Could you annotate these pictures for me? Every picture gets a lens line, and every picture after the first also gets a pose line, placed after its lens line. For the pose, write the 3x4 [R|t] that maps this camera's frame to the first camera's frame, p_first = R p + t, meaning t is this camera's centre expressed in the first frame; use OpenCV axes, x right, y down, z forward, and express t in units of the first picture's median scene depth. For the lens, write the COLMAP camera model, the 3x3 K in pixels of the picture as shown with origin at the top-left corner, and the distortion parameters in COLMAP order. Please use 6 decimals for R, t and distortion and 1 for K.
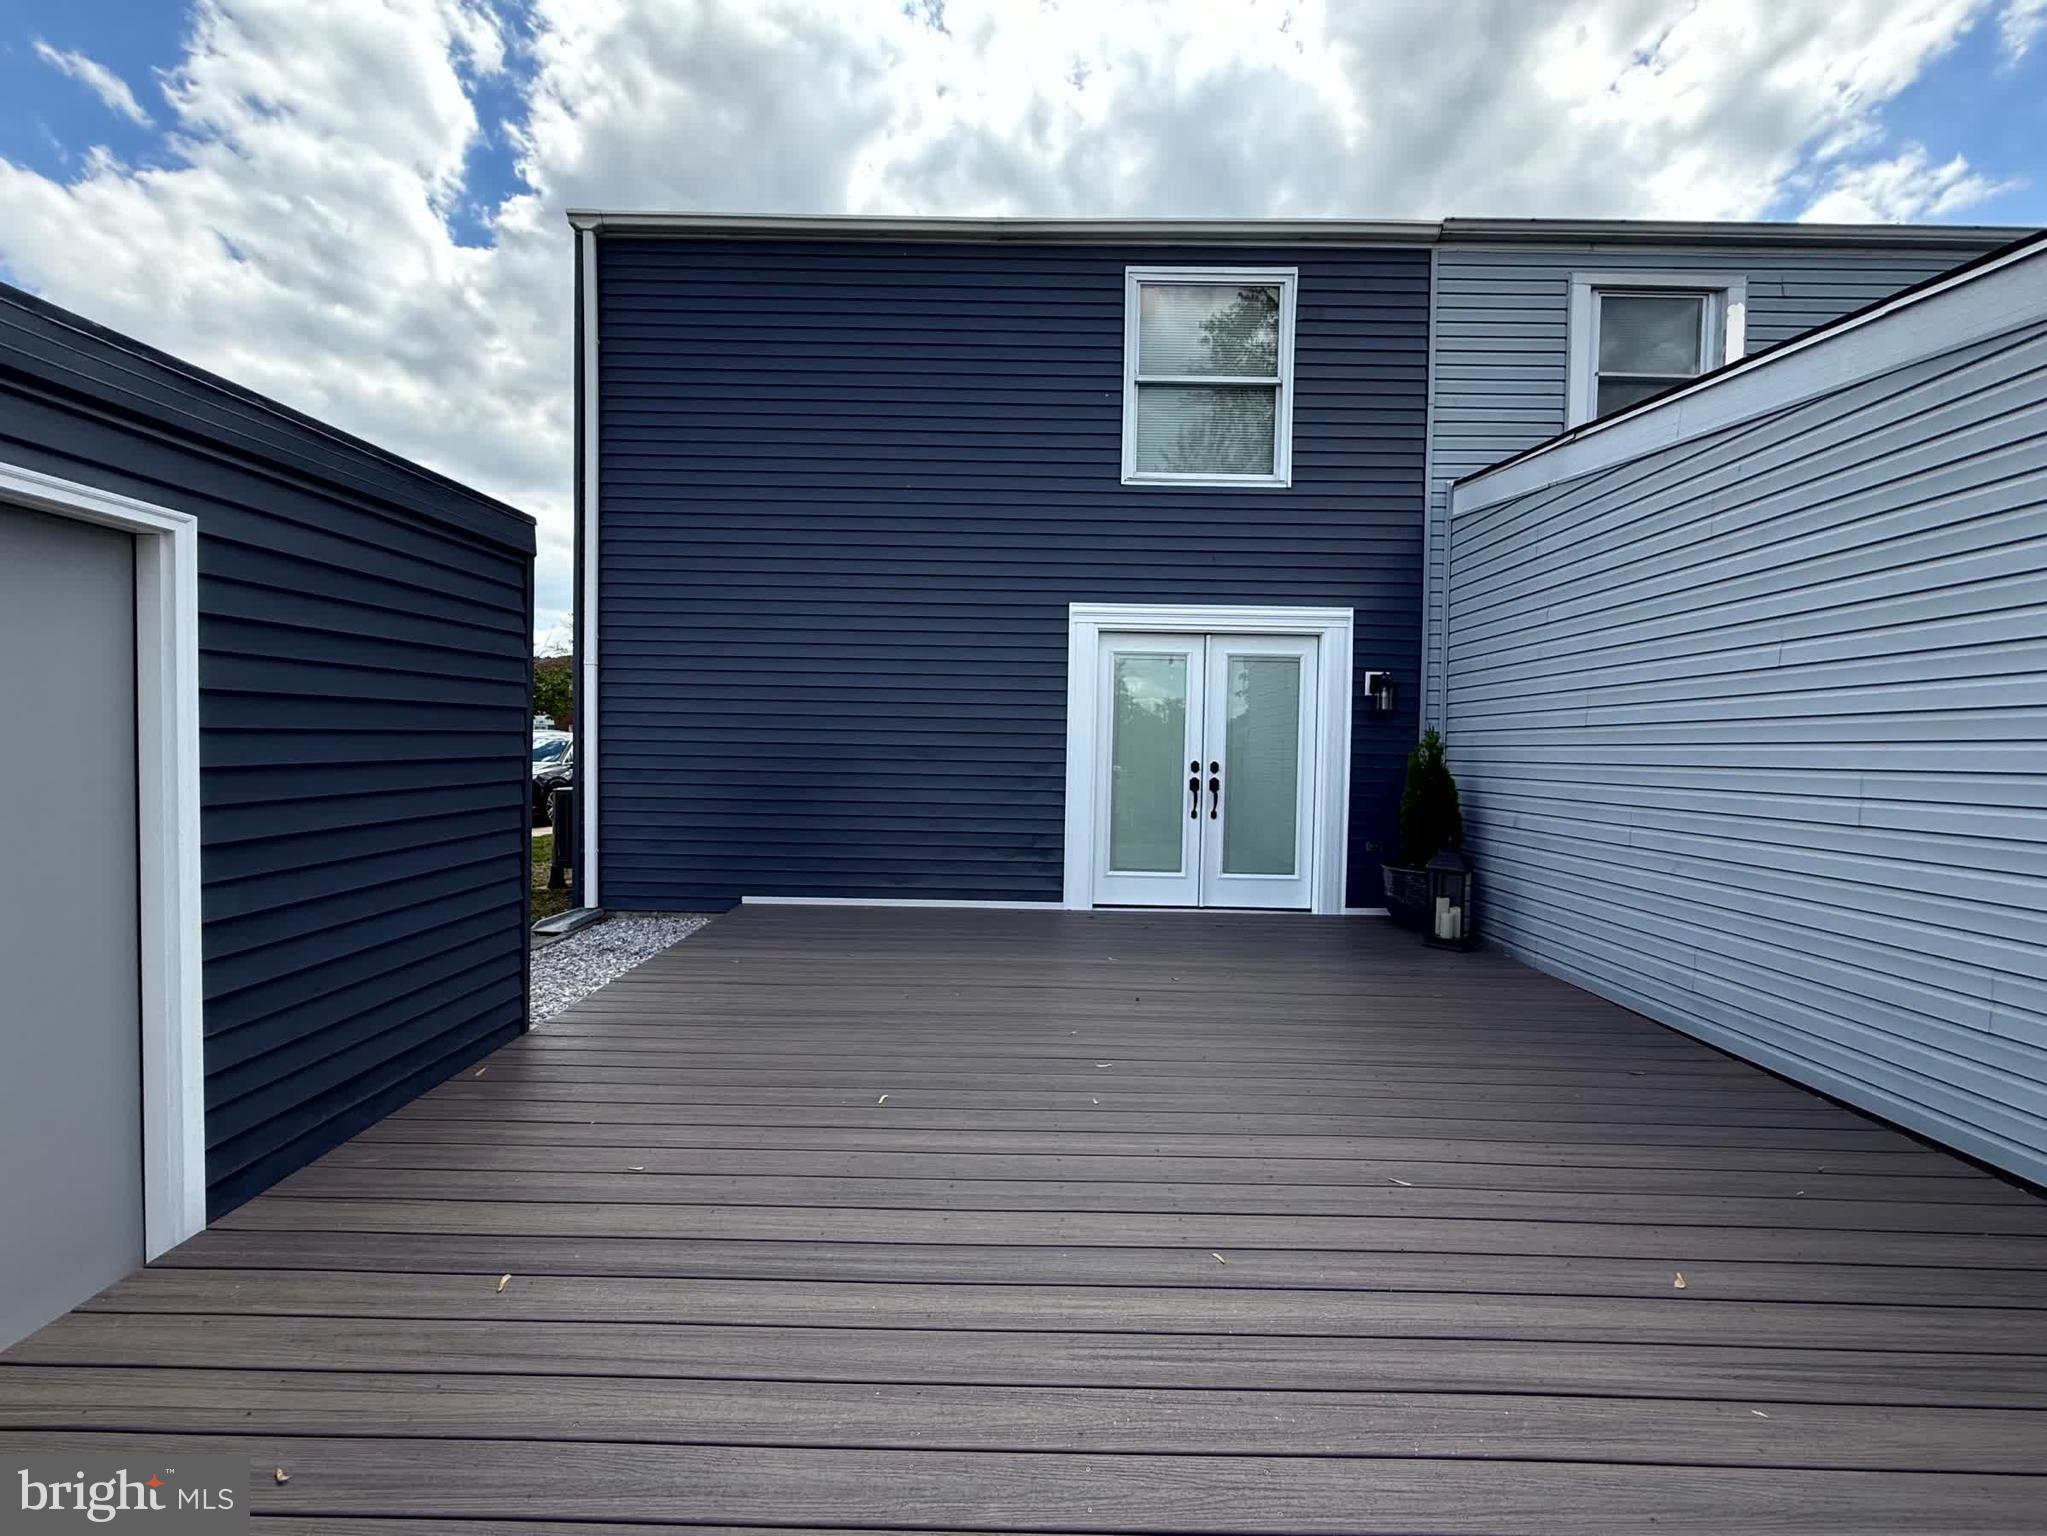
lens RADIAL K [[814.5, 0, 1003.5], [0, 814.5, 775.7], [0, 0, 1]] dist [-0.001483, 0.000754]
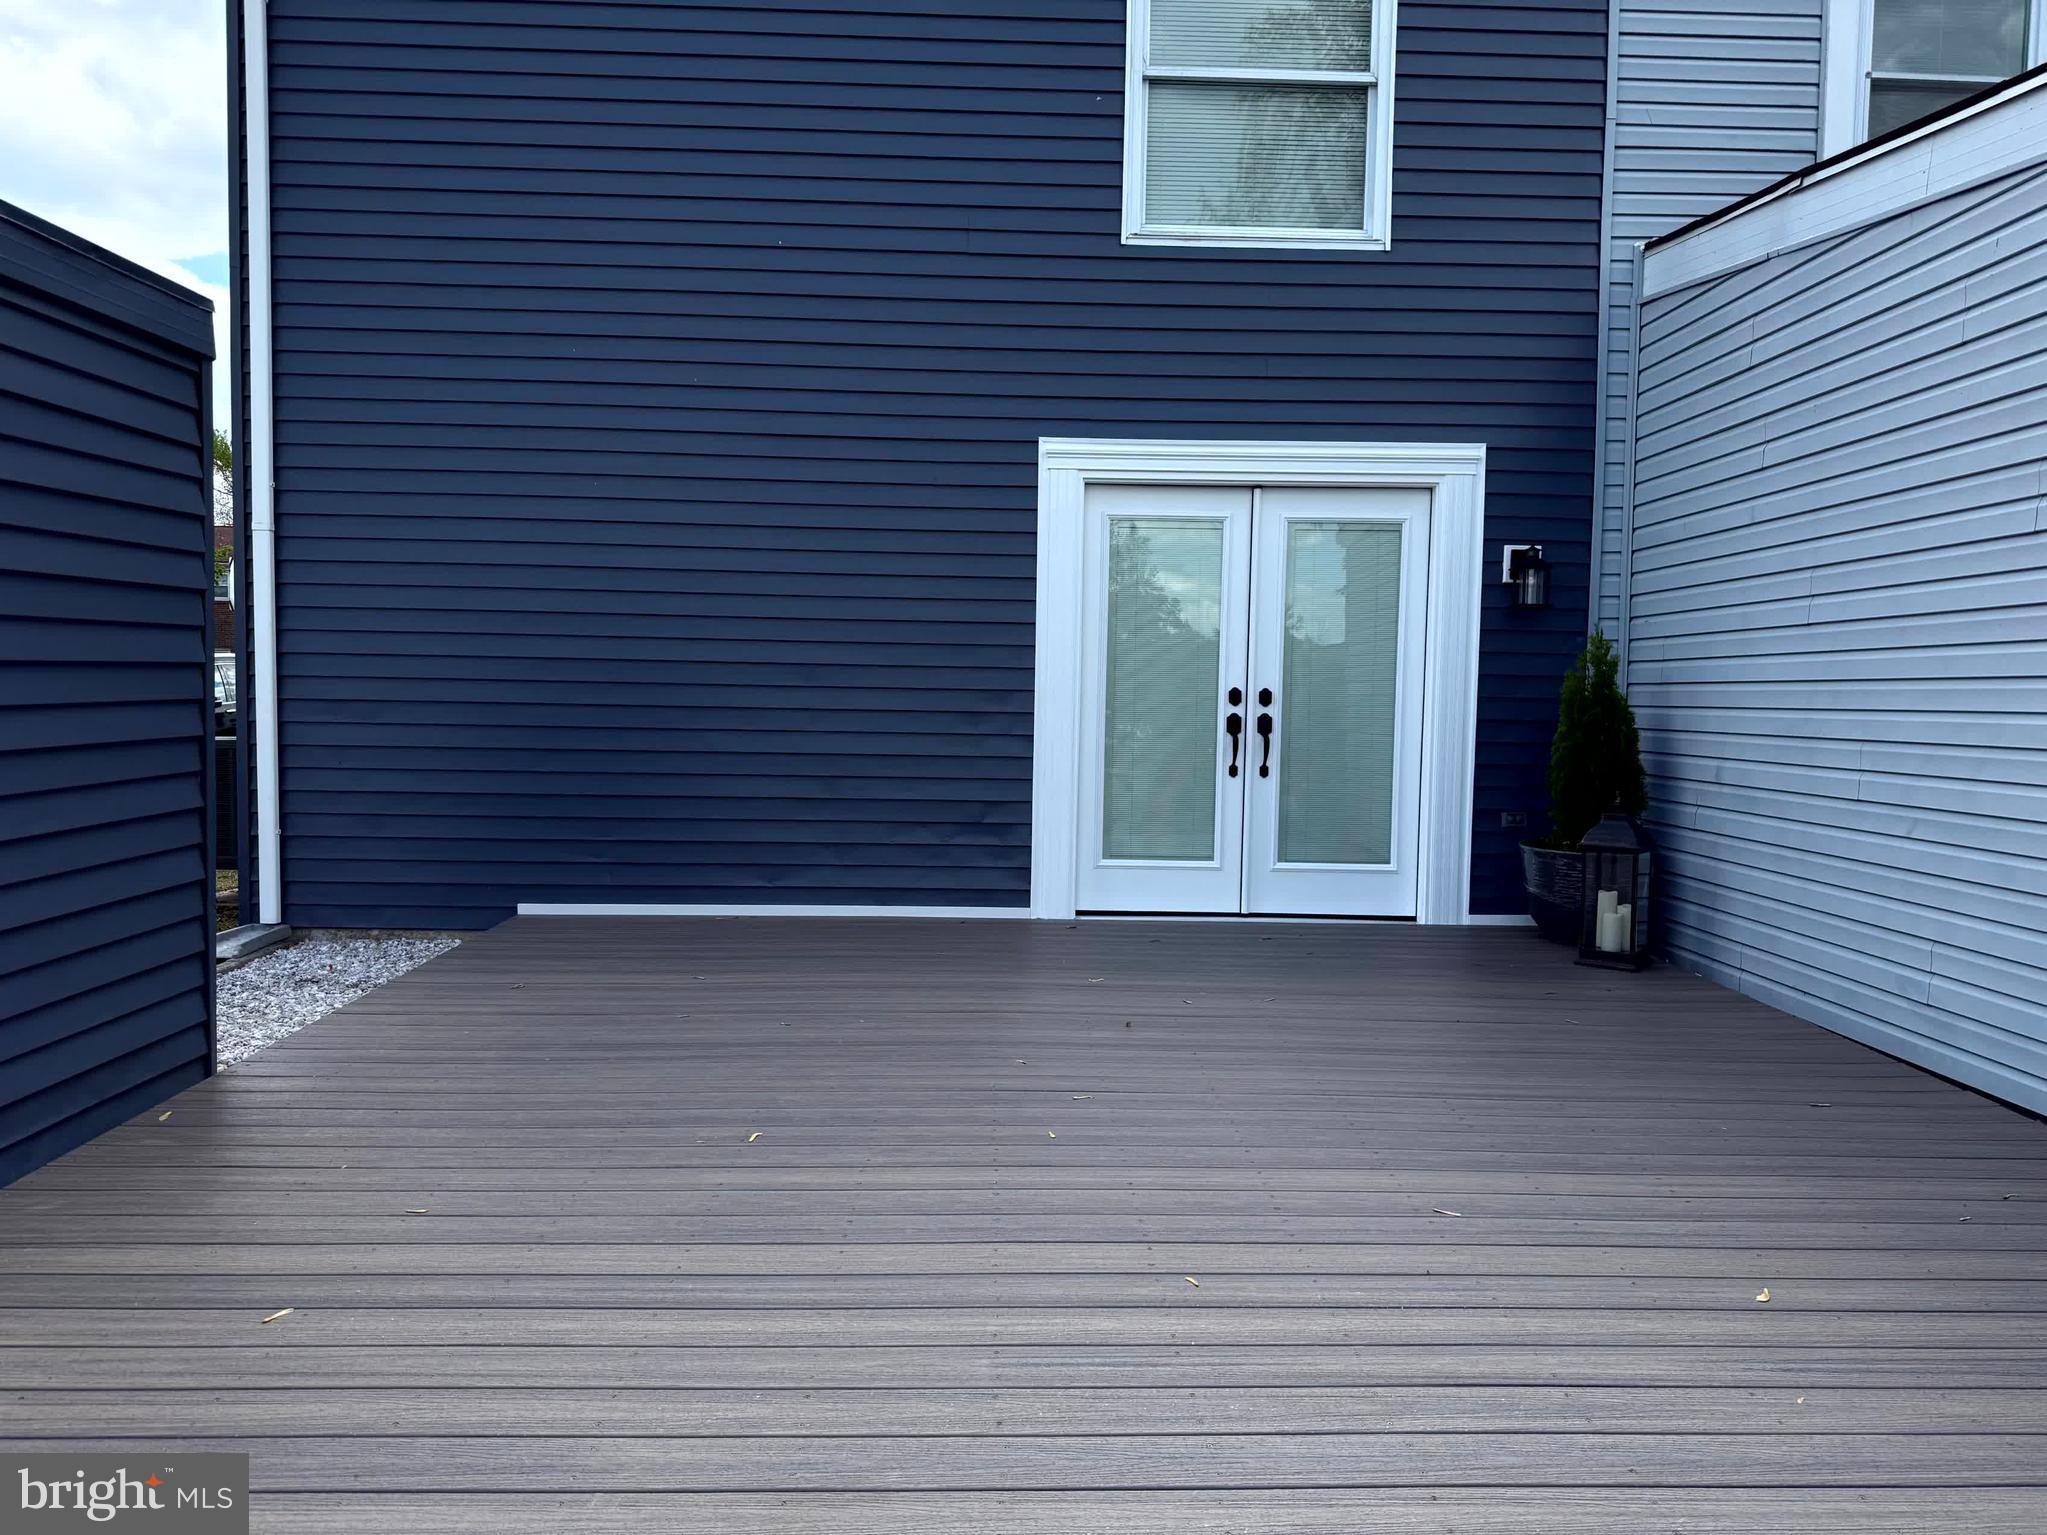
lens RADIAL K [[1435.3, 0, 1012.9], [0, 1435.3, 772.6], [0, 0, 1]] dist [0.081737, -0.100747]
pose [[0.999031, -0.005589, 0.043666, 0.013458], [0.004611, 0.999737, 0.022460, 0.027793], [-0.043781, -0.022237, 0.998794, -0.146627]]
